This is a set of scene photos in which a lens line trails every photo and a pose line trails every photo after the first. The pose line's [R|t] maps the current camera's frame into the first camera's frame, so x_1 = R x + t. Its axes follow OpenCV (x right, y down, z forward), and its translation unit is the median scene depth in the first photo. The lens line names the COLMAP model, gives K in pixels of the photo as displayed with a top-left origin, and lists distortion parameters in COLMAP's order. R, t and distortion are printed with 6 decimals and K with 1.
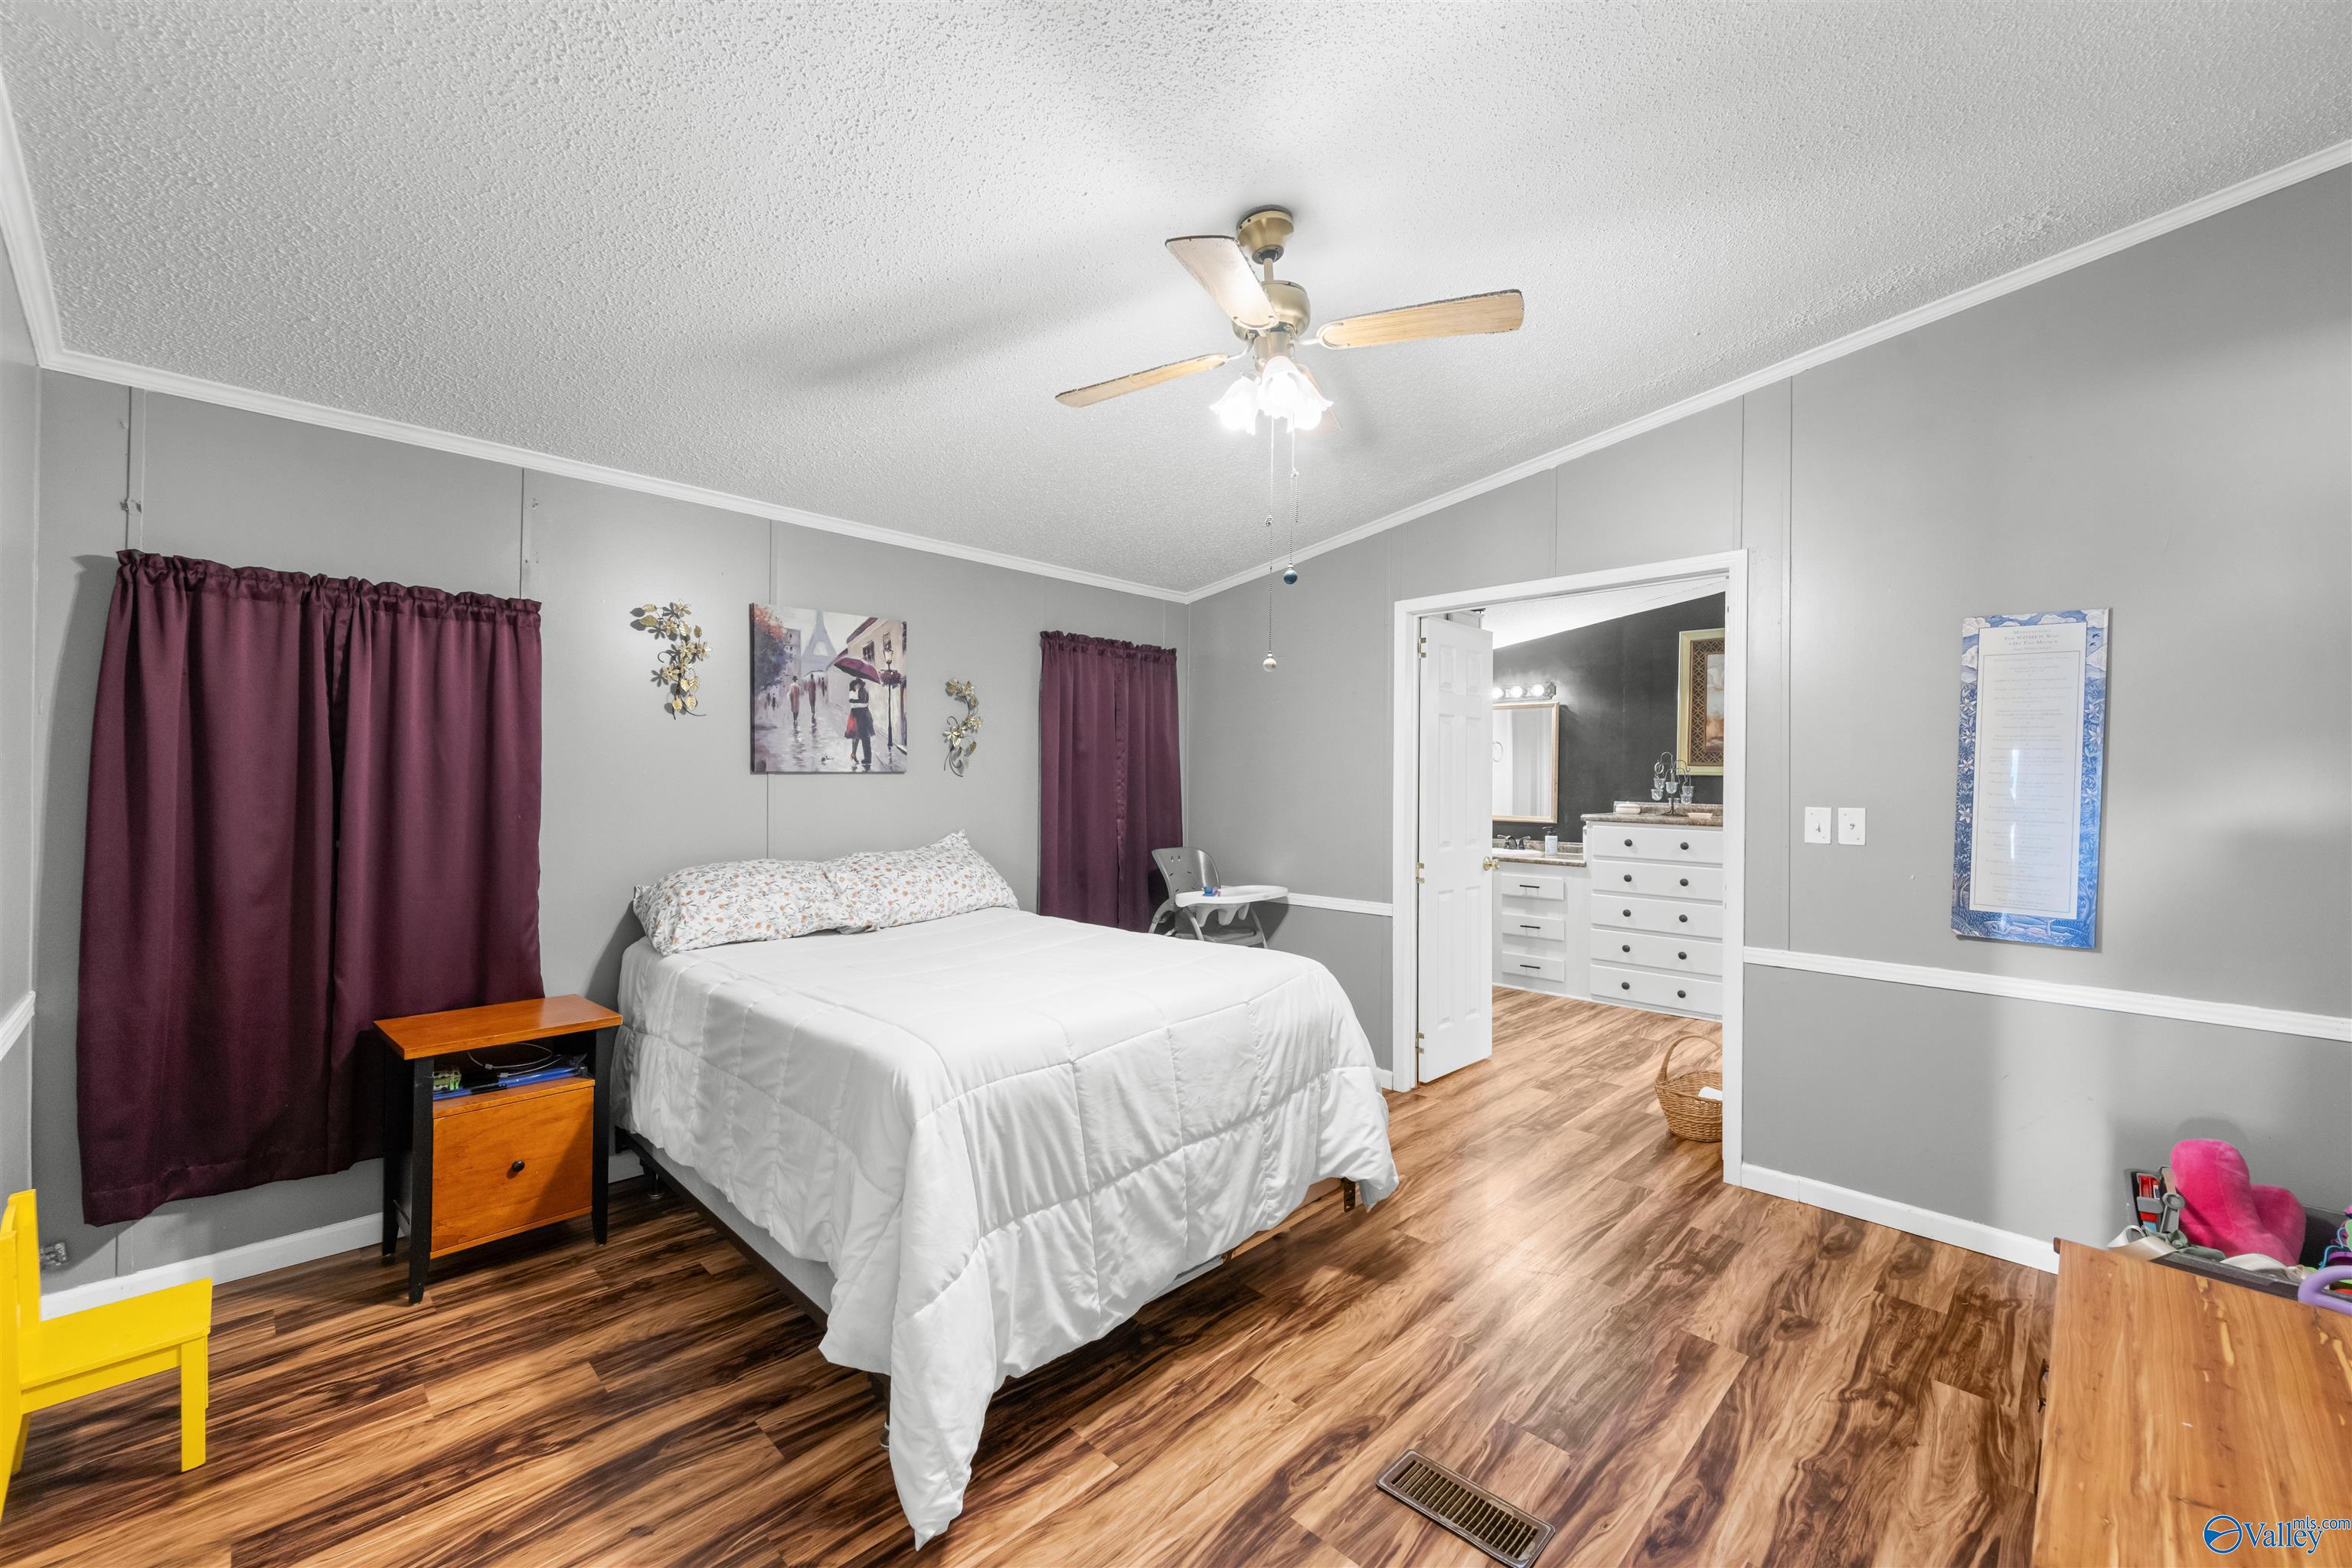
lens RADIAL K [[929.0, 0, 1186.9], [0, 929.0, 776.3], [0, 0, 1]] dist [-0.002854, 0.000572]
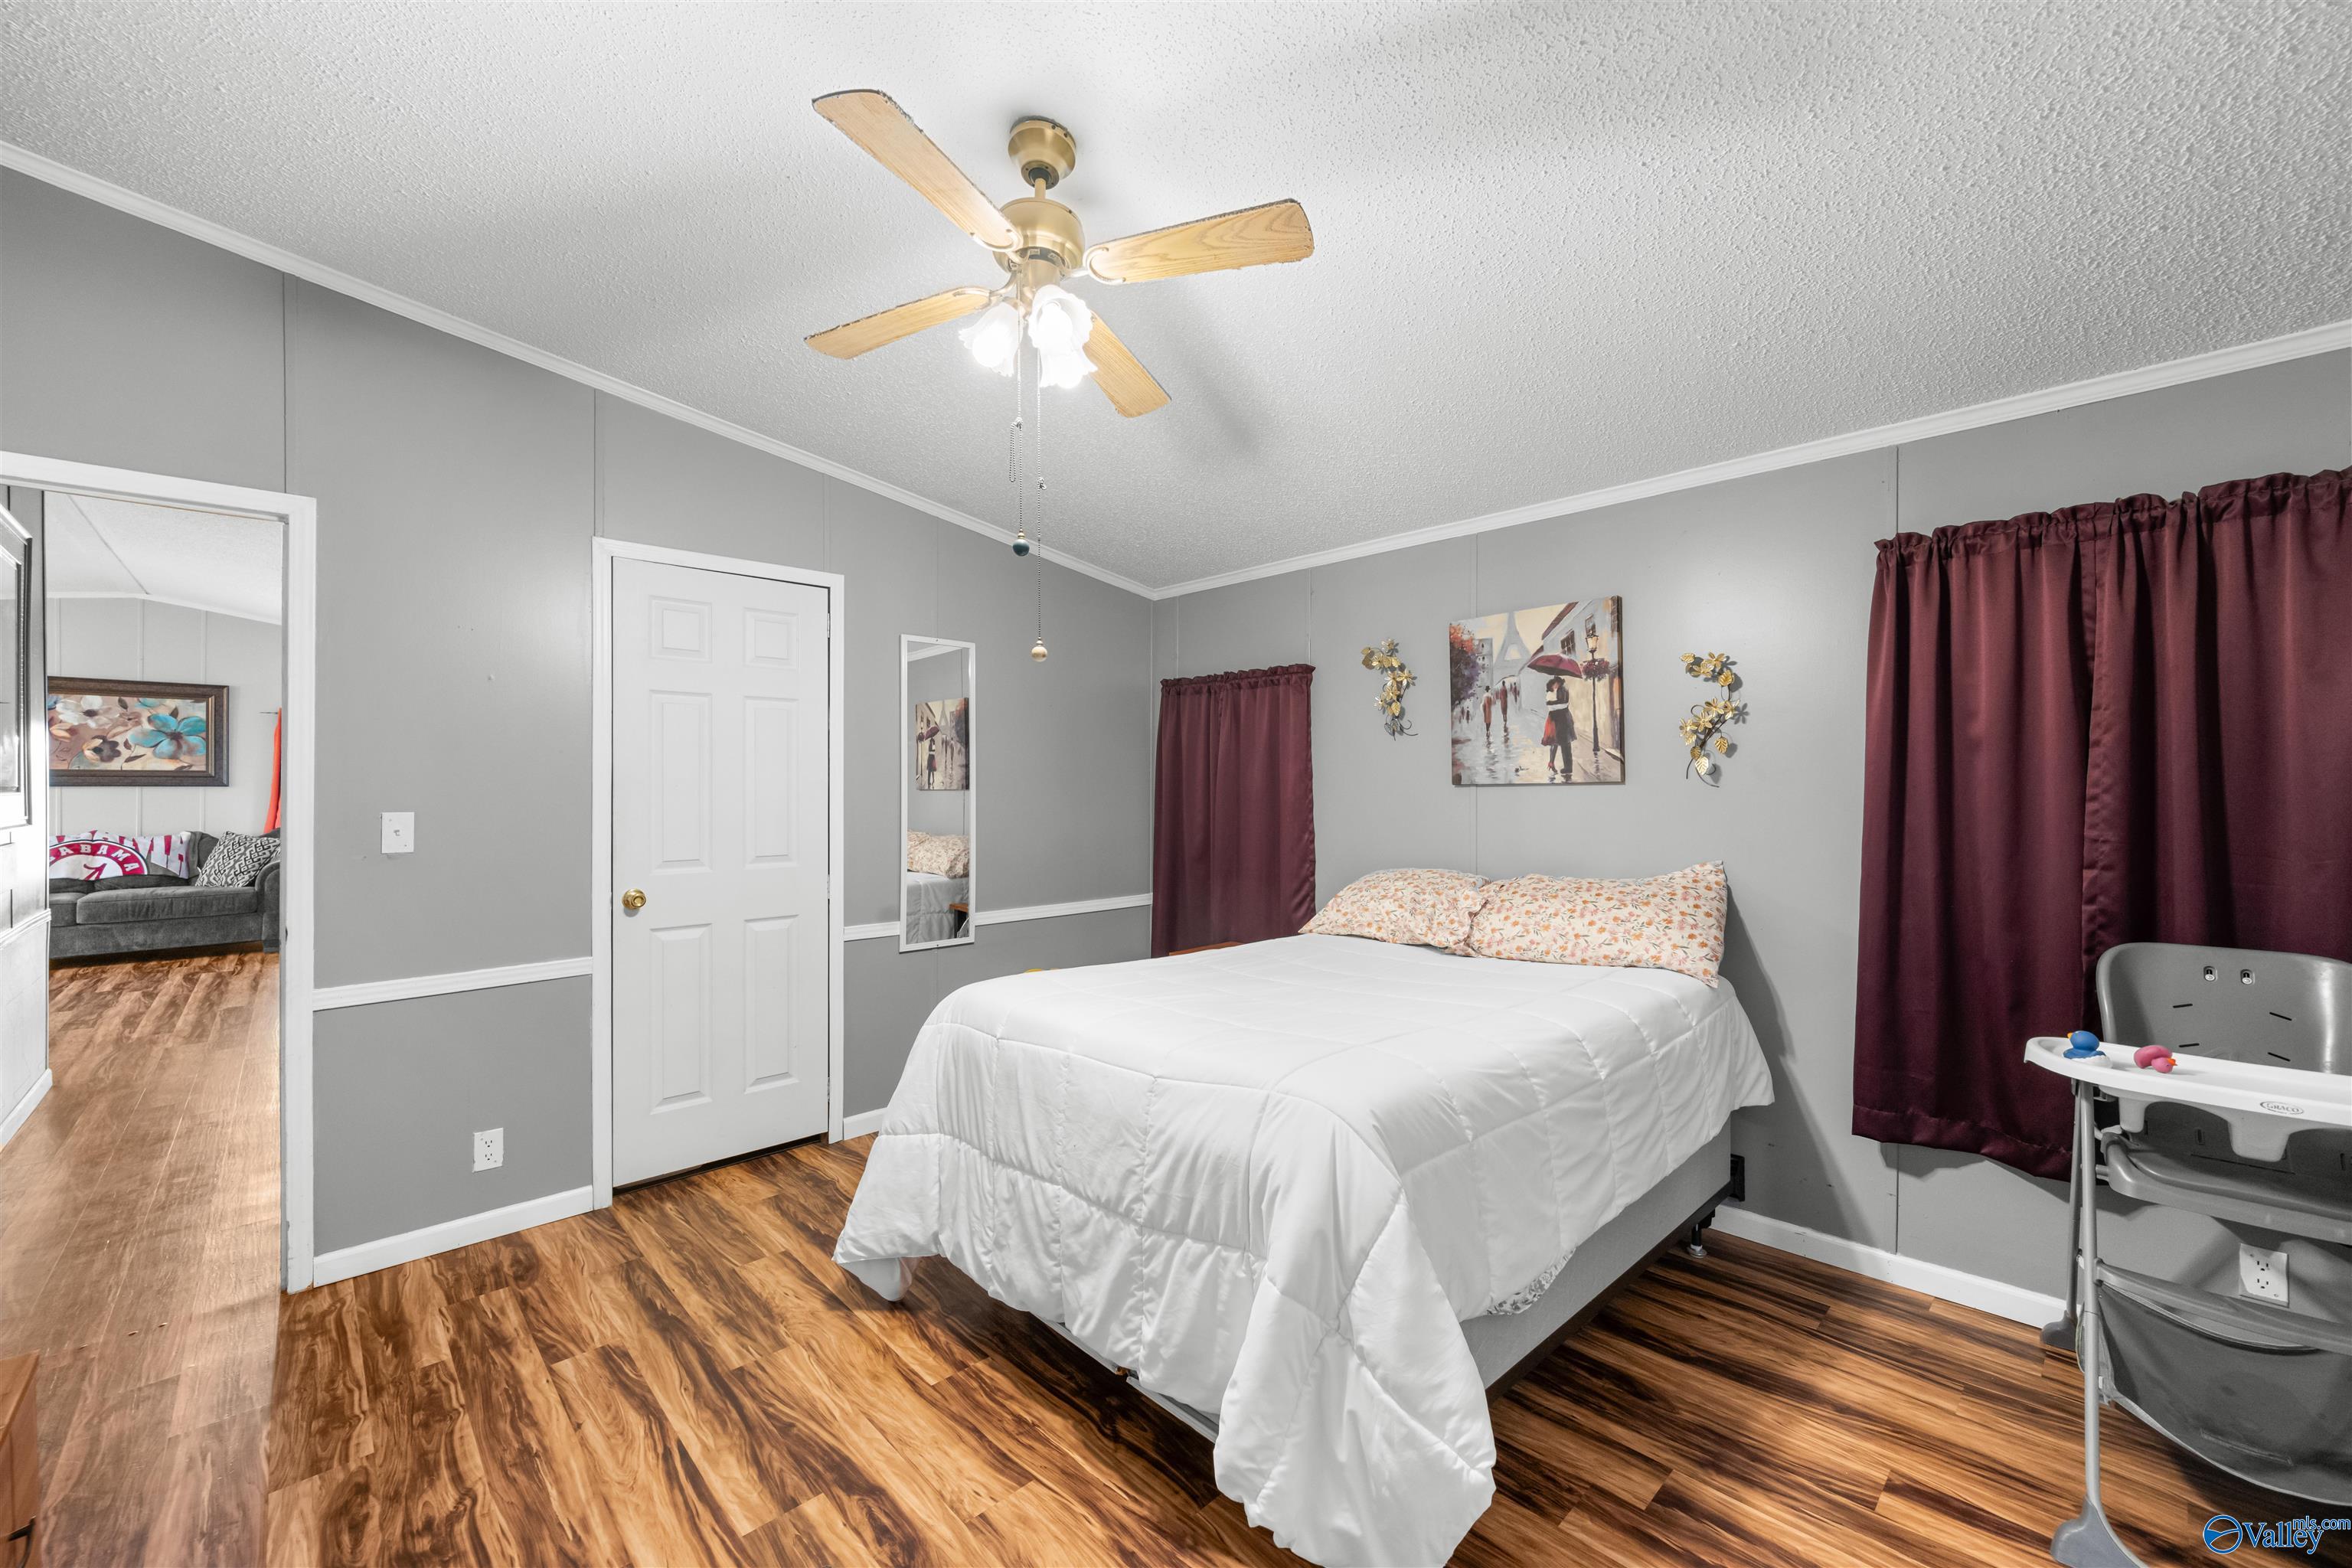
lens RADIAL K [[929.0, 0, 1160.2], [0, 929.0, 777.8], [0, 0, 1]] dist [-0.002854, 0.000572]
pose [[-0.038555, -0.020345, -0.999049, 0.957548], [0.005892, 0.999771, -0.020587, 0.011349], [0.999239, -0.006681, -0.038426, 1.176507]]
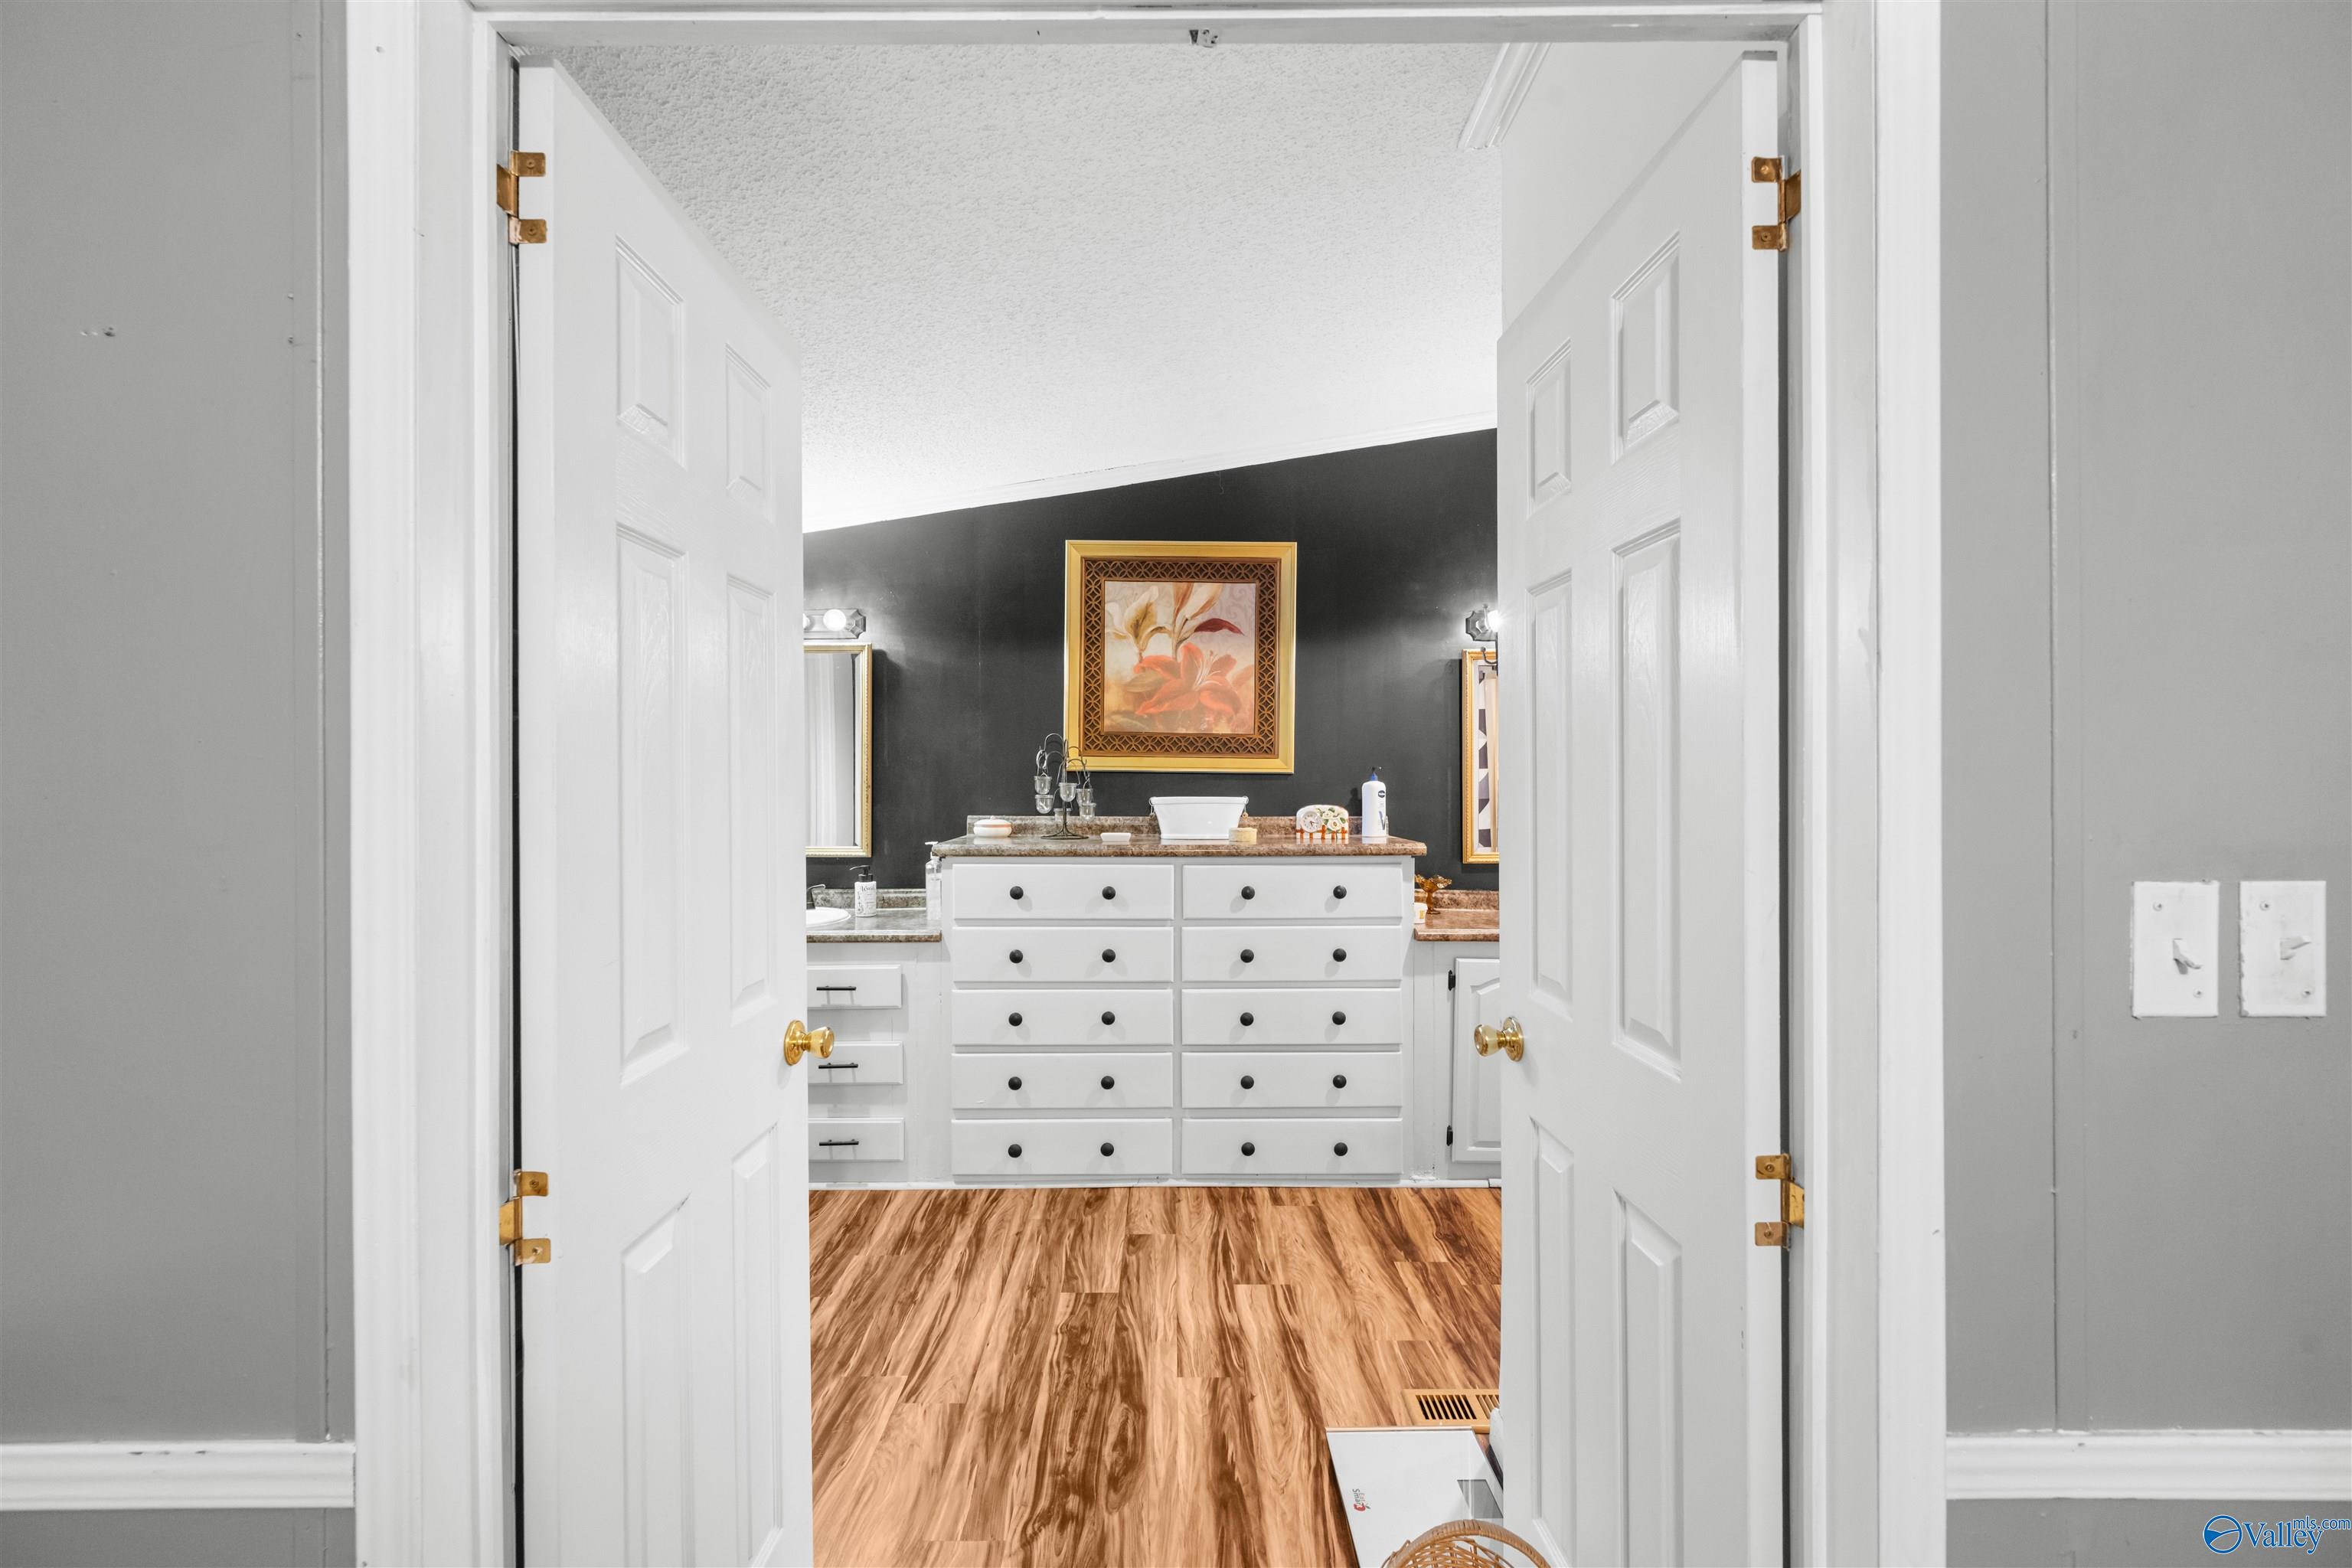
lens RADIAL K [[929.0, 0, 1163.4], [0, 929.0, 780.2], [0, 0, 1]] dist [-0.002854, 0.000572]
pose [[0.717833, -0.012279, 0.696107, 0.079609], [0.008105, 0.999924, 0.009280, -0.000270], [-0.696168, -0.001019, 0.717878, 0.282481]]
